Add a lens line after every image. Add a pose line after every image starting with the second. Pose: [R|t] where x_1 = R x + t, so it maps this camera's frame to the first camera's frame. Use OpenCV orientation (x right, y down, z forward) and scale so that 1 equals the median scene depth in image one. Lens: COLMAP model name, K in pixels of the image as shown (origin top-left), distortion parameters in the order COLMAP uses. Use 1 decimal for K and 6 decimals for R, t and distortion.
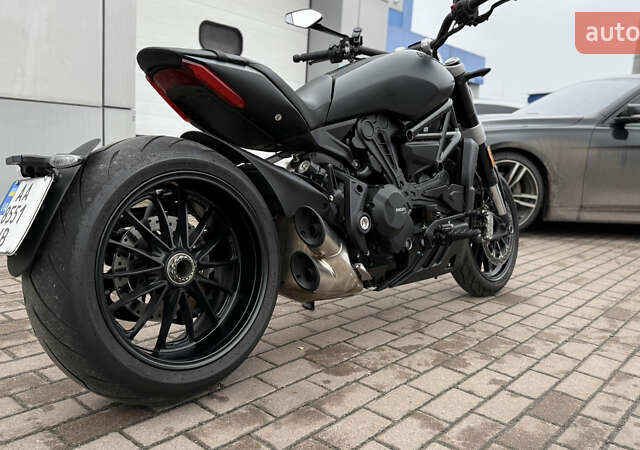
lens RADIAL K [[553.9, 0, 320.8], [0, 553.9, 224.2], [0, 0, 1]] dist [0.128949, -0.231993]
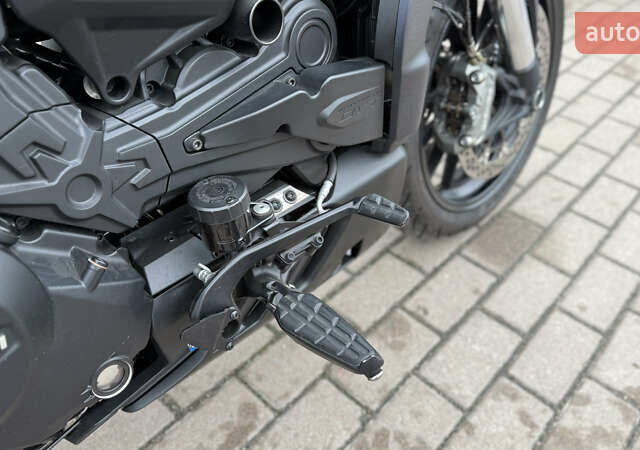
lens RADIAL K [[553.9, 0, 316.2], [0, 553.9, 225.6], [0, 0, 1]] dist [0.128949, -0.231993]
pose [[0.999158, 0.002038, -0.040973, 0.268027], [0.020250, 0.844110, 0.535787, -0.174827], [0.035678, -0.536166, 0.843358, 0.823950]]
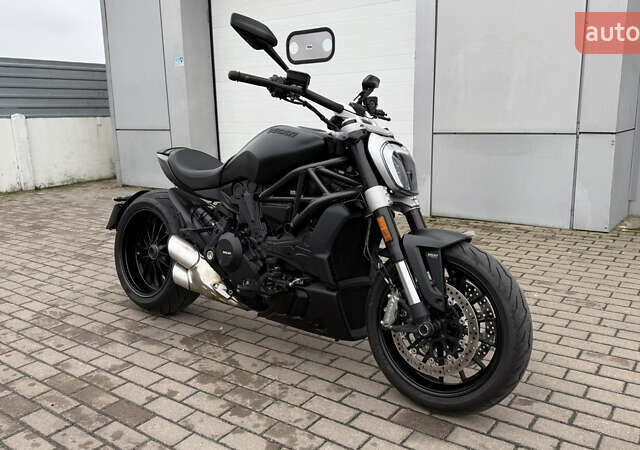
lens RADIAL K [[553.9, 0, 323.8], [0, 553.9, 223.0], [0, 0, 1]] dist [0.128949, -0.231993]
pose [[0.074195, 0.137087, -0.987776, 1.390505], [-0.119343, 0.984609, 0.127683, -0.278673], [0.990077, 0.108411, 0.089413, 1.053108]]
